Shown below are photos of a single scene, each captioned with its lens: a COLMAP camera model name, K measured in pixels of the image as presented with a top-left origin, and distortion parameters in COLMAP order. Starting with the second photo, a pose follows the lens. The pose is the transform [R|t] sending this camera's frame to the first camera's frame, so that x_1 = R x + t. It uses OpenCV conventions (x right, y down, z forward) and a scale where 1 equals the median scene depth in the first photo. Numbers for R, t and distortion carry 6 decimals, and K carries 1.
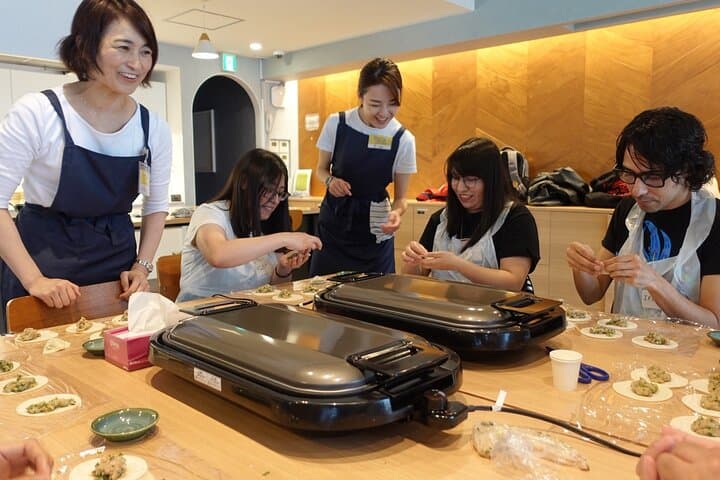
lens RADIAL K [[567.8, 0, 361.9], [0, 567.8, 255.8], [0, 0, 1]] dist [0.006522, 0.005716]
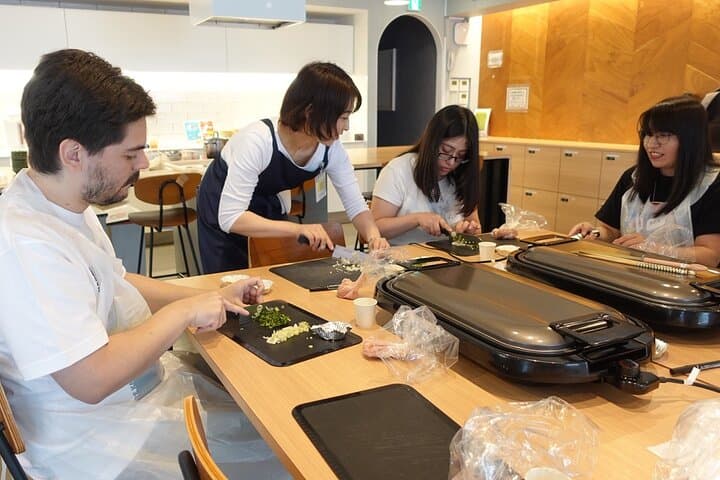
lens RADIAL K [[567.2, 0, 360.0], [0, 567.2, 240.0], [0, 0, 1]] dist [0.047336, -0.001697]
pose [[0.955576, 0.061608, -0.288236, -0.055448], [-0.036009, 0.994988, 0.093291, -0.073896], [0.292539, -0.078767, 0.953004, -0.197392]]
